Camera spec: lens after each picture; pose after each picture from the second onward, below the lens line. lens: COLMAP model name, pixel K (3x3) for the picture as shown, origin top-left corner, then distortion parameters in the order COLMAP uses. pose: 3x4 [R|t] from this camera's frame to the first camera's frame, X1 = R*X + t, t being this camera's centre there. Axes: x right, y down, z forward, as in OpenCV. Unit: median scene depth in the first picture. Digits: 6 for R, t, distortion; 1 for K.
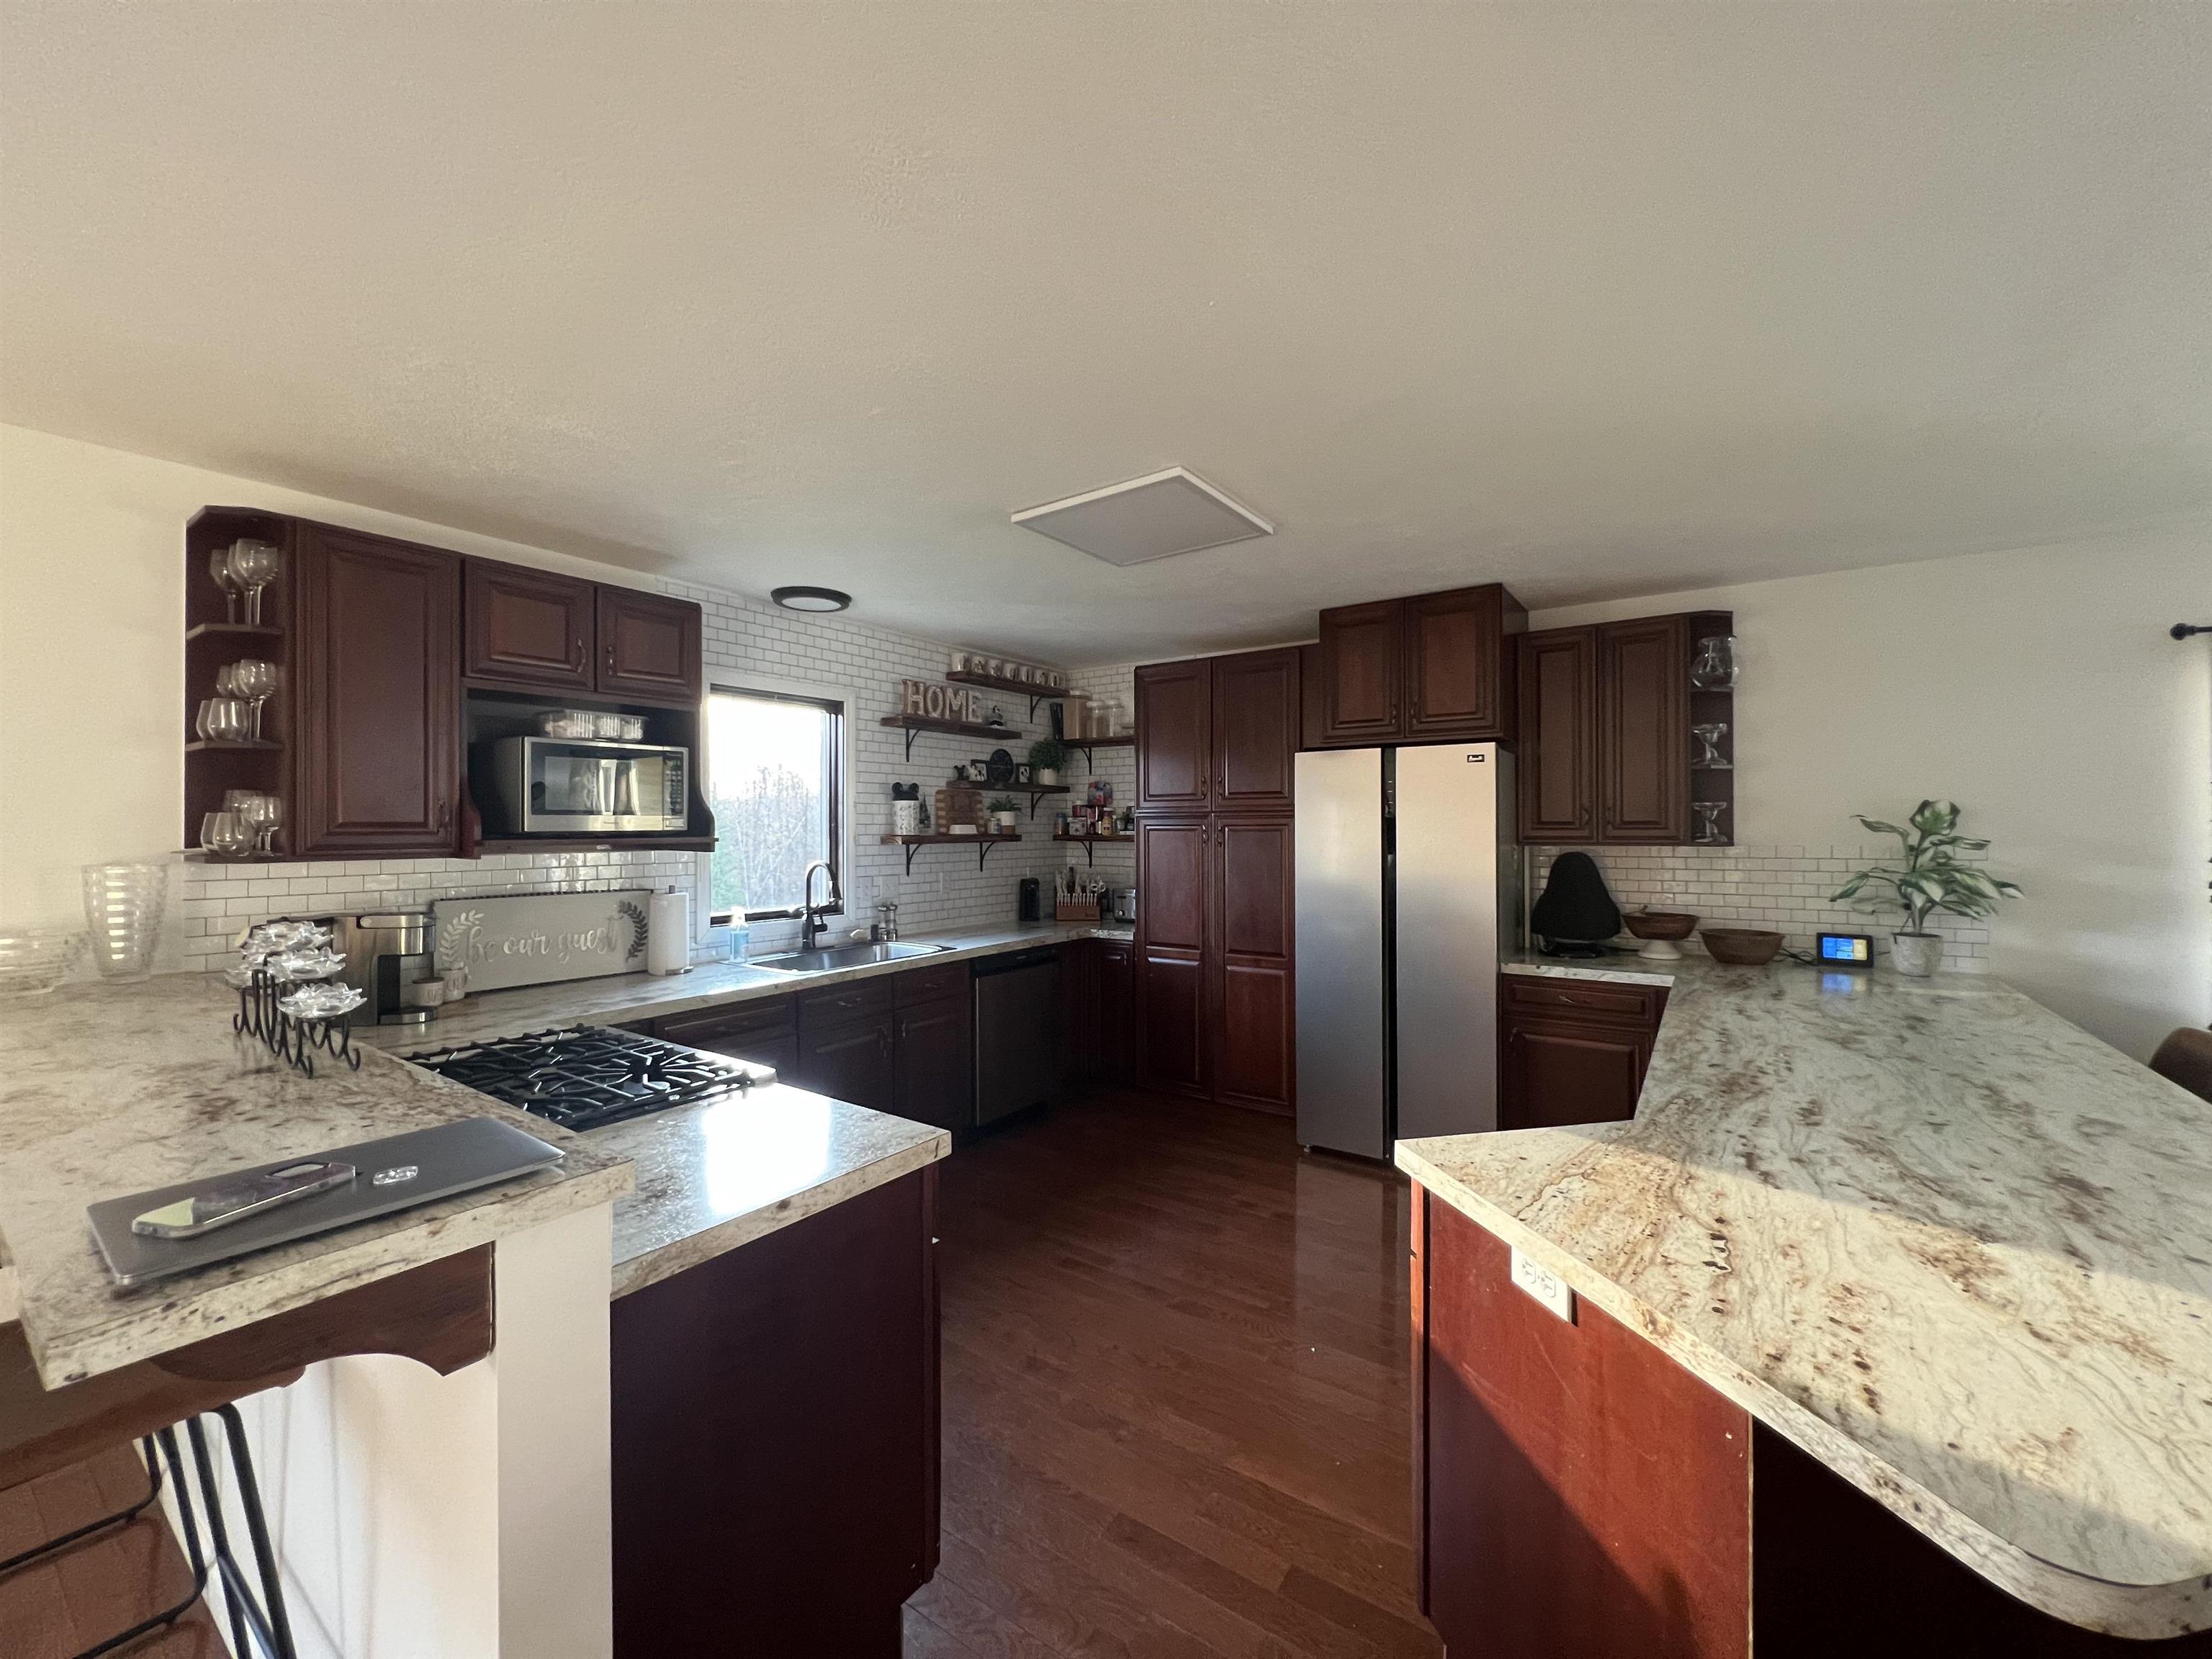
lens RADIAL K [[887.4, 0, 1106.0], [0, 887.4, 829.5], [0, 0, 1]] dist [-0.001194, -0.000097]
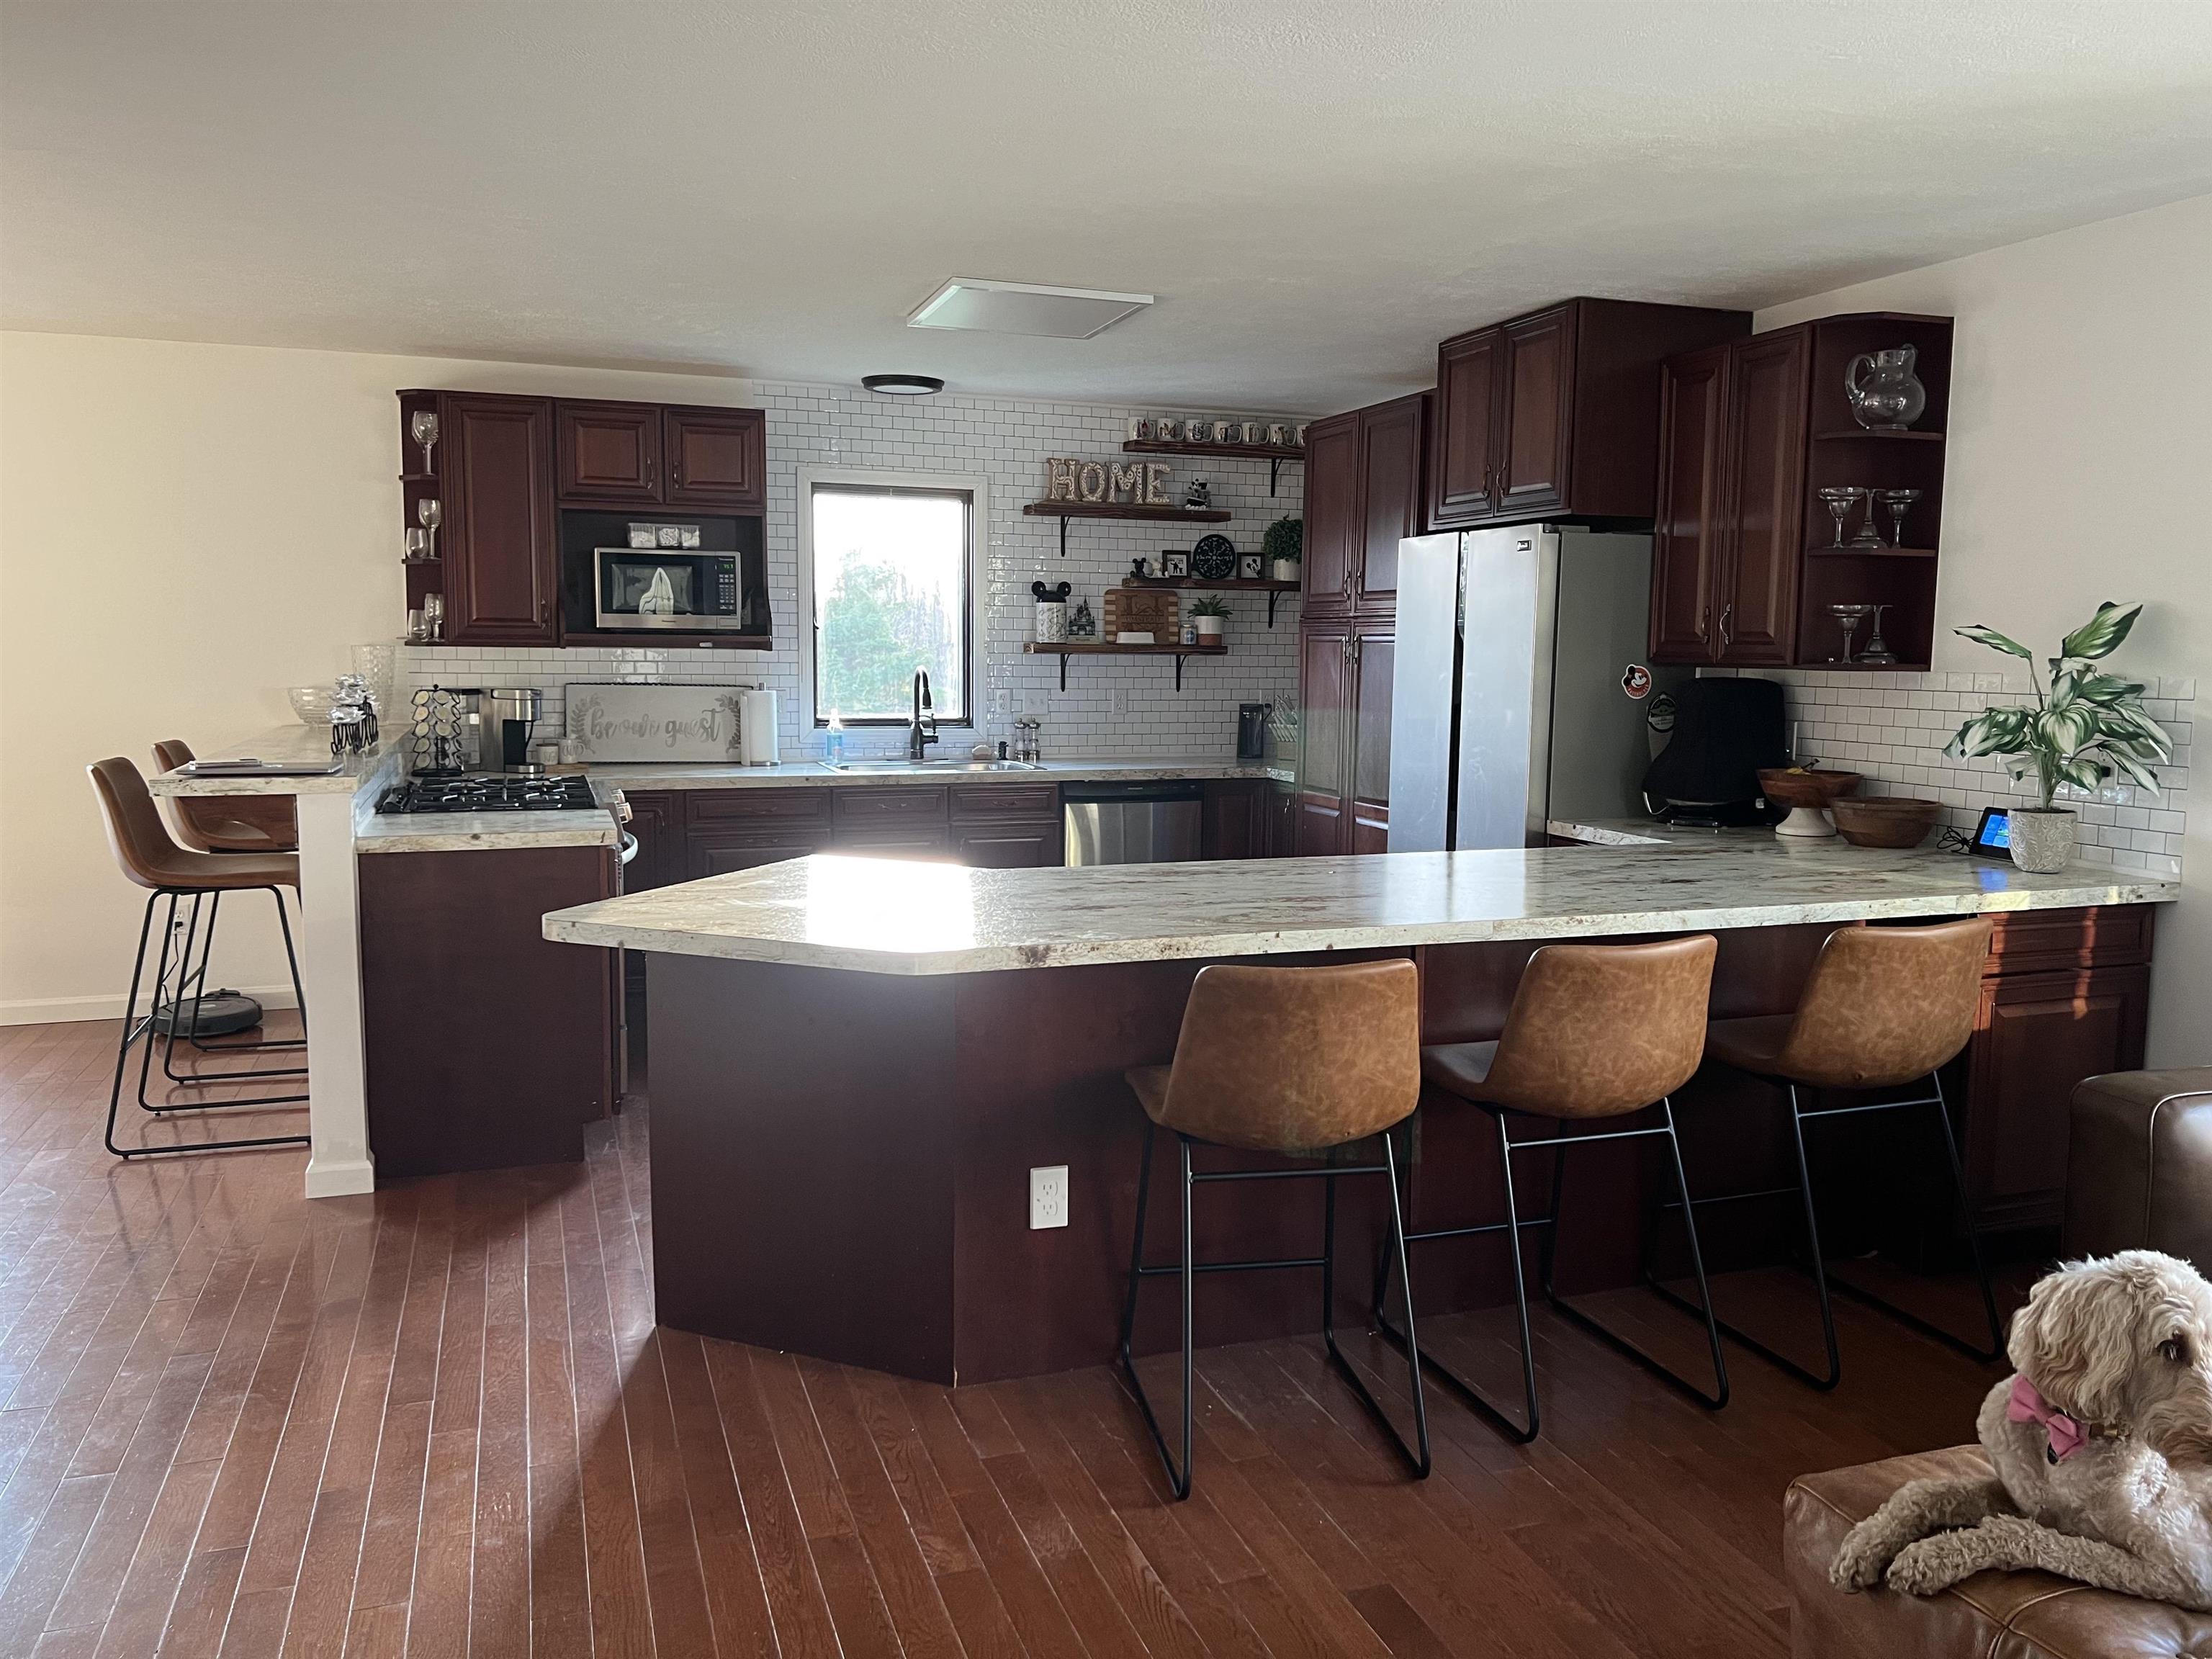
lens RADIAL K [[1641.1, 0, 1106.0], [0, 1641.1, 829.5], [0, 0, 1]] dist [0.119998, -0.167007]
pose [[0.818748, 0.080163, -0.568529, 0.755132], [-0.017839, 0.993279, 0.114362, 0.002847], [0.573876, -0.083492, 0.814675, -0.294119]]
